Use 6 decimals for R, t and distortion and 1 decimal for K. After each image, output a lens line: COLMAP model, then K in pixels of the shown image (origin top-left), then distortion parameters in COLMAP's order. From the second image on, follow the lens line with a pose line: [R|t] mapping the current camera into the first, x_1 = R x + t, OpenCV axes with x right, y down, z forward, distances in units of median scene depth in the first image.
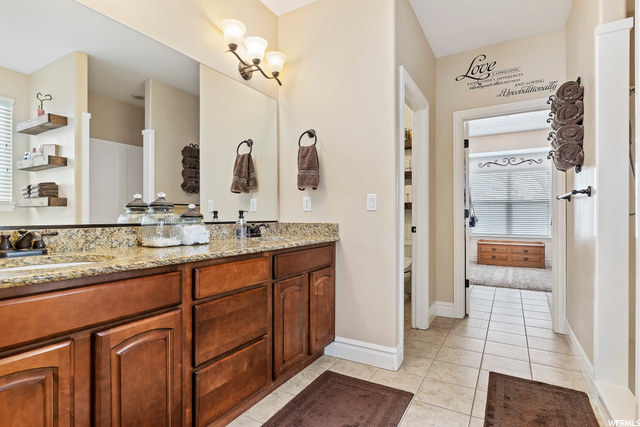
lens RADIAL K [[329.6, 0, 320.4], [0, 329.6, 216.7], [0, 0, 1]] dist [-0.004308, -0.000150]
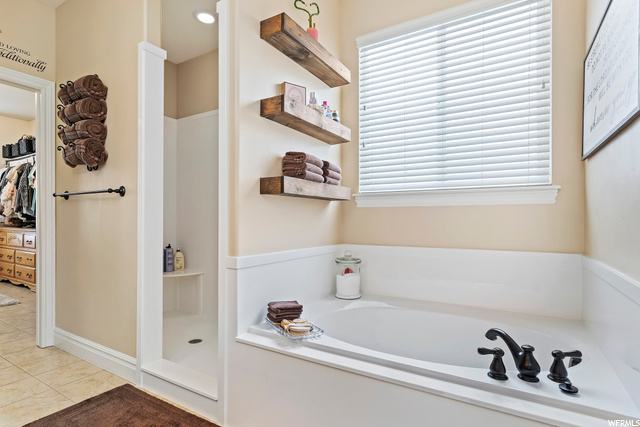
lens RADIAL K [[329.6, 0, 320.4], [0, 329.6, 216.7], [0, 0, 1]] dist [-0.004308, -0.000150]
pose [[0.013148, -0.003114, 0.999909, -0.208772], [0.003226, 0.999990, 0.003071, 0.002835], [-0.999908, 0.003185, 0.013158, 0.335061]]
